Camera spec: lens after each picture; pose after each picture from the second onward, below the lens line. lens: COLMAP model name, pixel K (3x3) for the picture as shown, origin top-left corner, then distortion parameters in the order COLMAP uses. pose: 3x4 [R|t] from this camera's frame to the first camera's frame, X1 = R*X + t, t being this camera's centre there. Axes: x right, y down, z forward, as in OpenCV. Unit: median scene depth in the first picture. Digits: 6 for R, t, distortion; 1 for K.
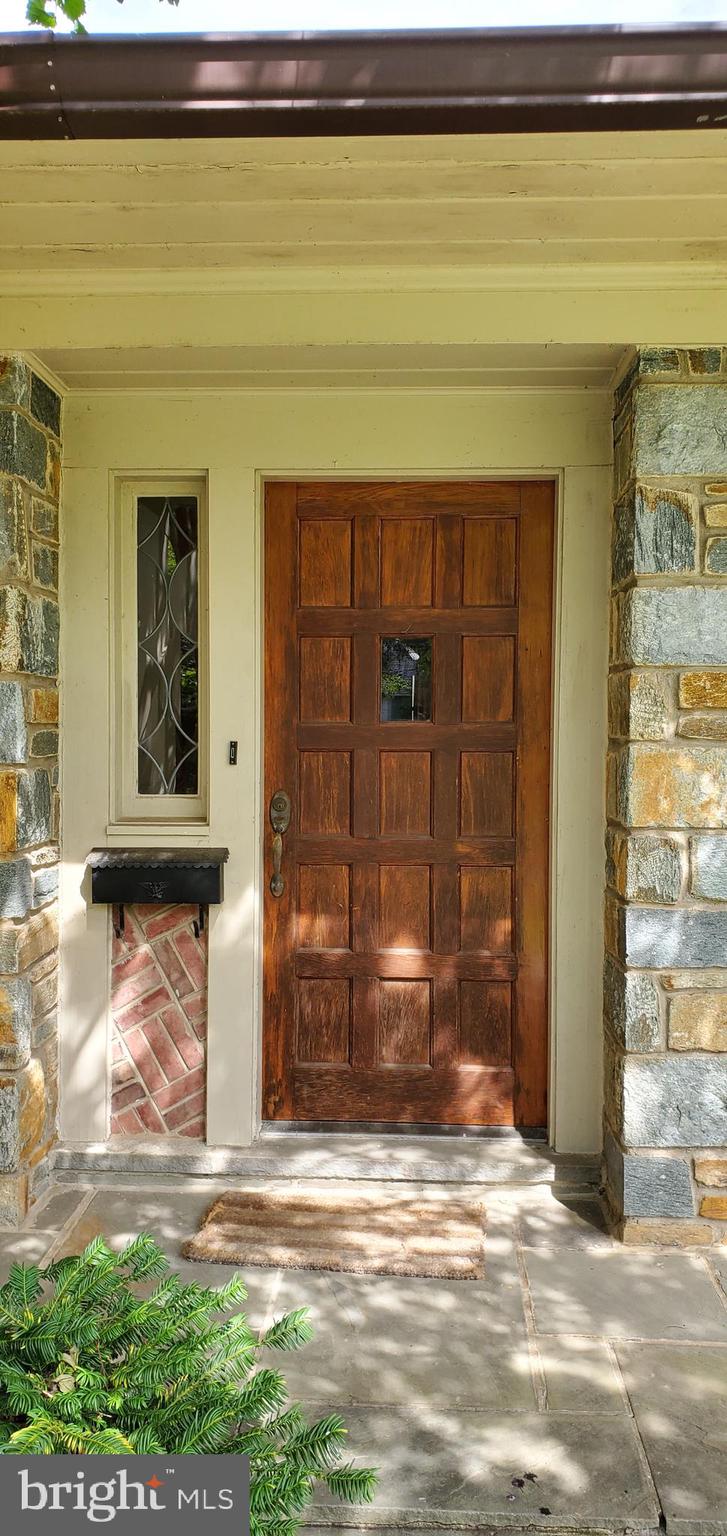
lens RADIAL K [[1083.7, 0, 338.8], [0, 1083.7, 798.1], [0, 0, 1]] dist [-0.054886, -0.007085]
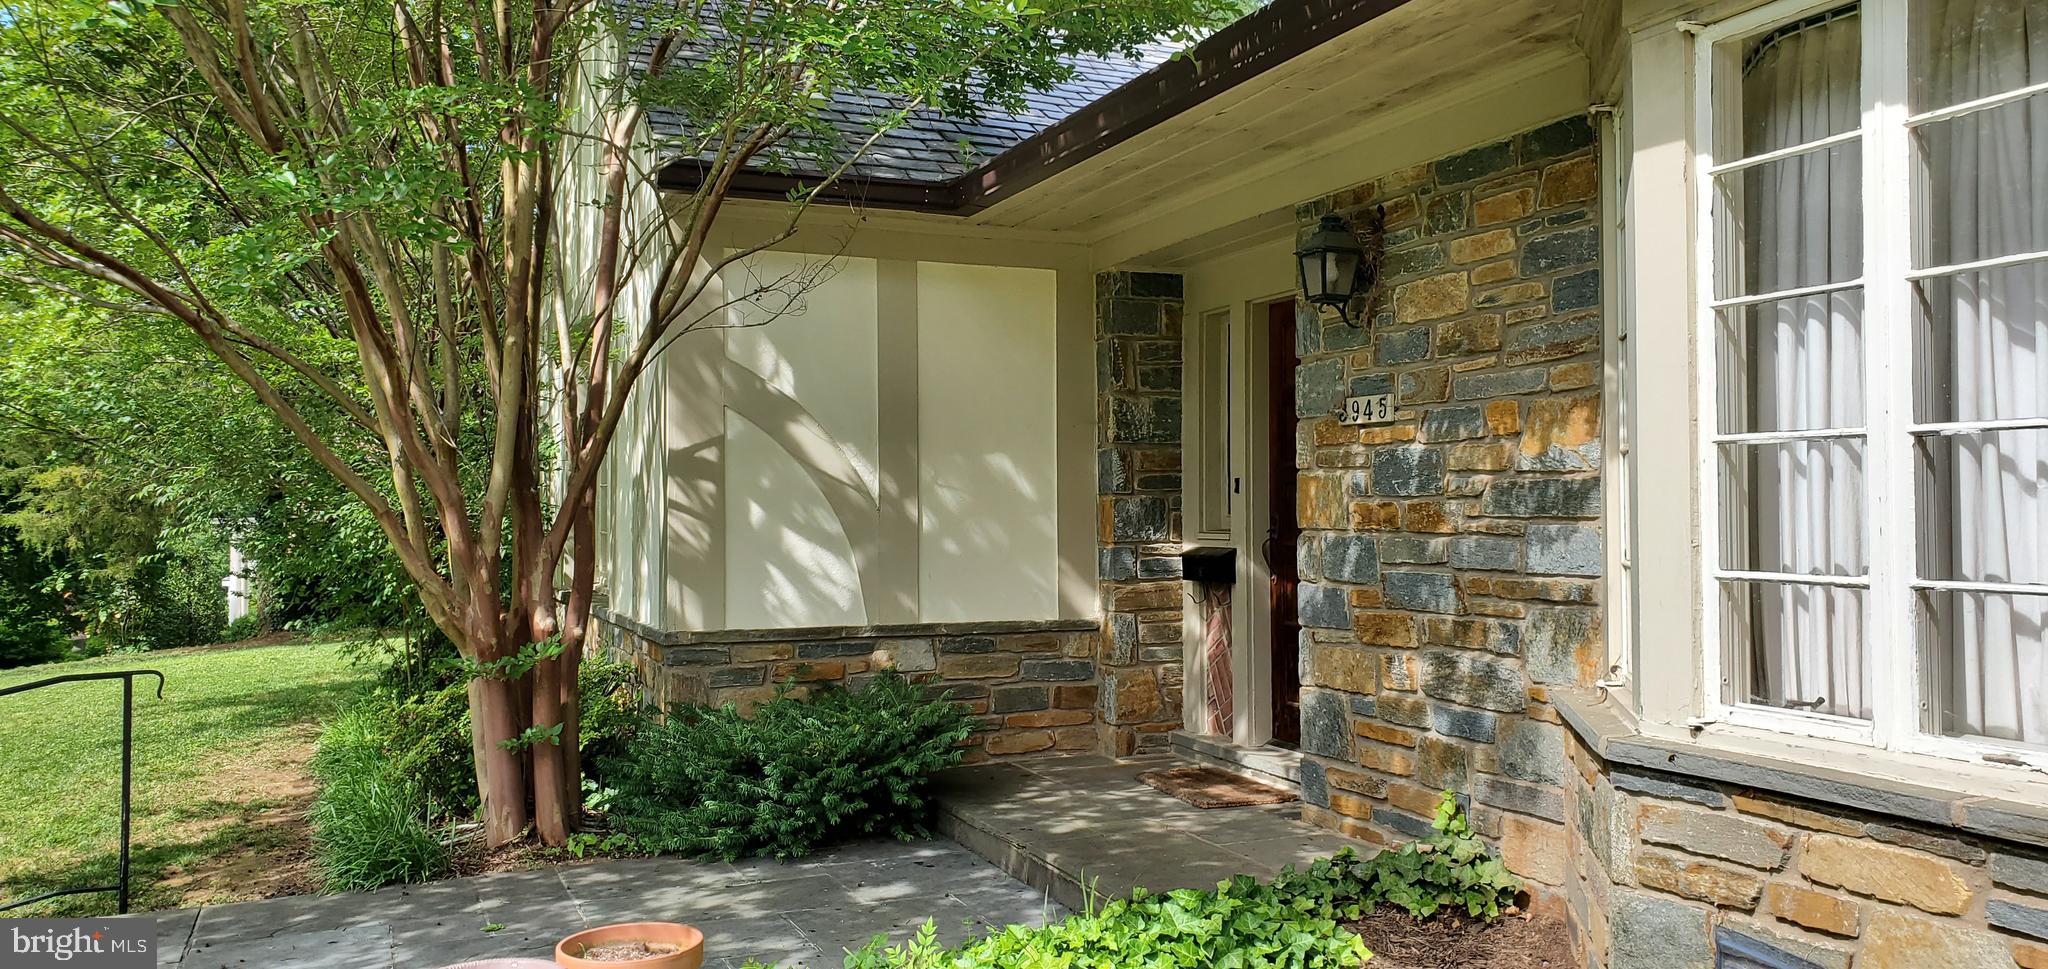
lens RADIAL K [[1649.9, 0, 1060.4], [0, 1649.9, 438.5], [0, 0, 1]] dist [0.009877, 0.001069]
pose [[0.433705, -0.046921, -0.899832, 1.860111], [-0.035934, 0.996948, -0.069305, 0.060776], [0.900338, 0.062392, 0.430696, -0.221414]]
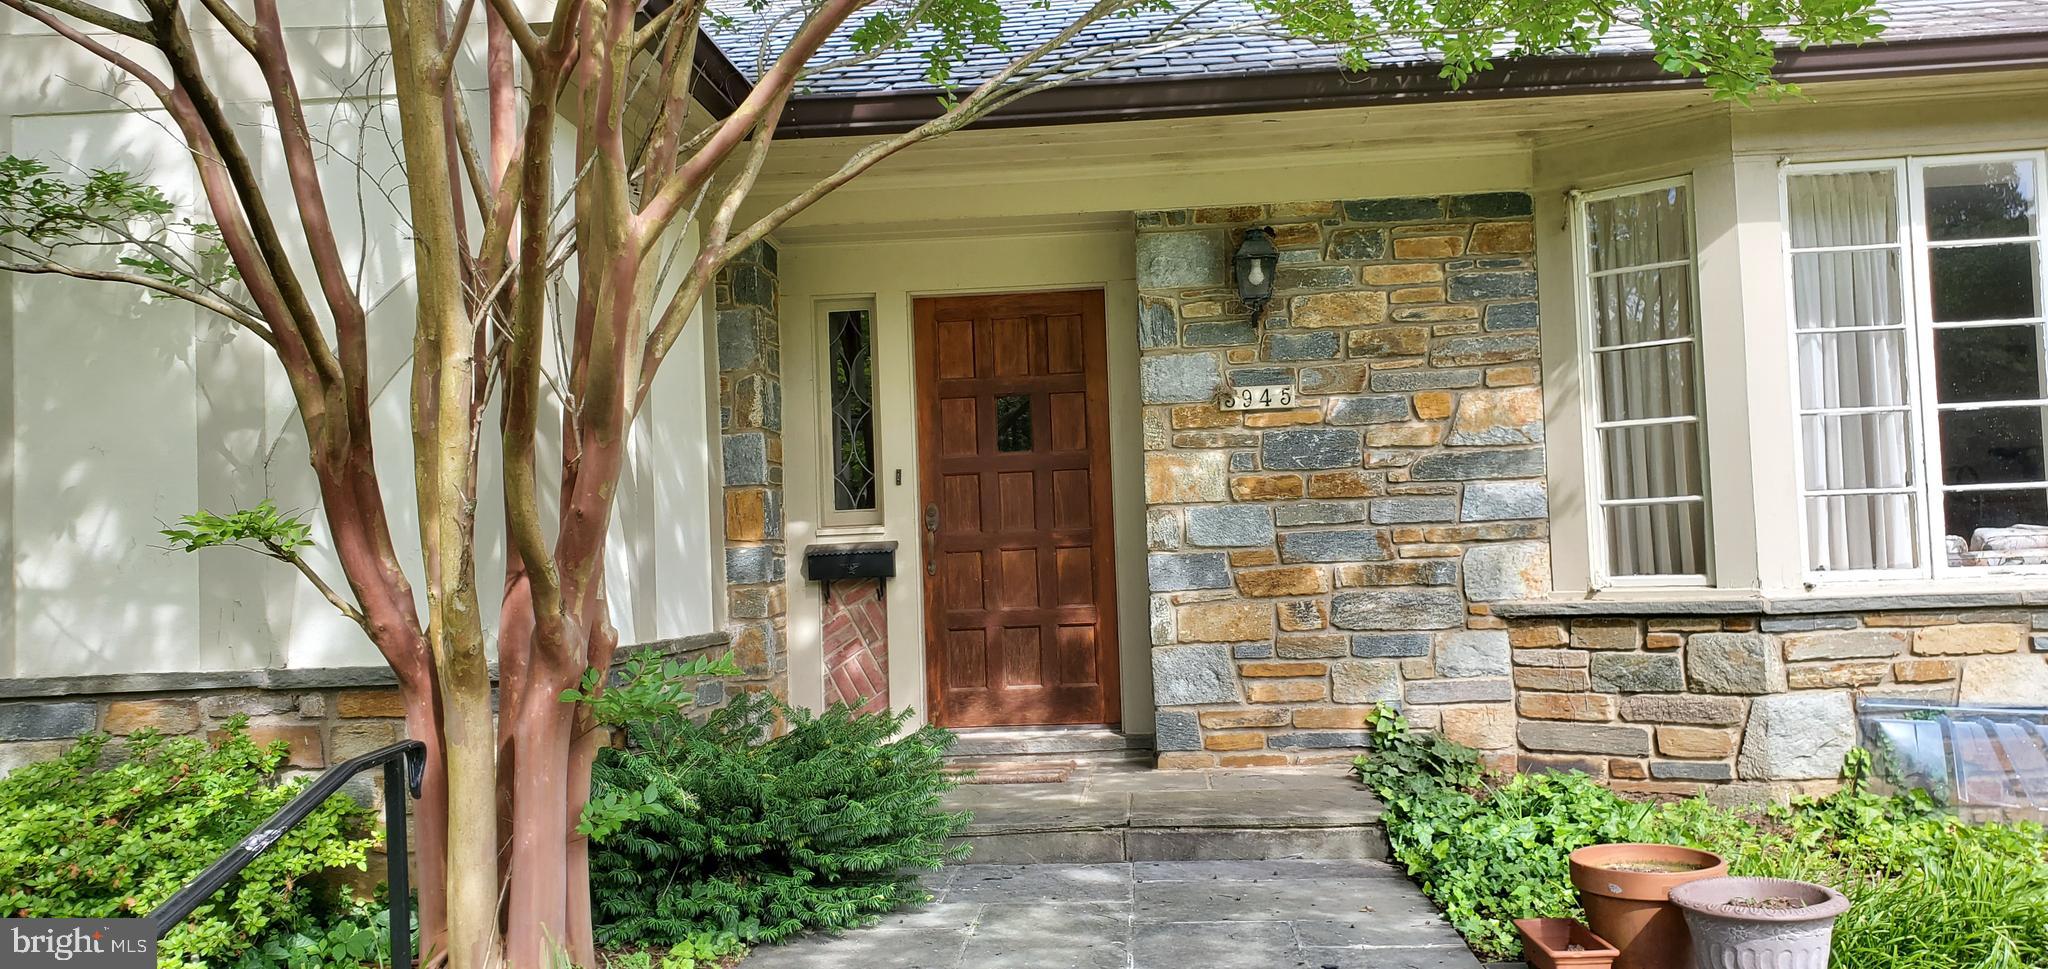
lens RADIAL K [[1579.7, 0, 1024.1], [0, 1579.7, 492.7], [0, 0, 1]] dist [0.034935, -0.053356]
pose [[0.998860, -0.045763, -0.013577, 0.103281], [0.044099, 0.993547, -0.104495, 0.213213], [0.018271, 0.103777, 0.994433, -1.158419]]
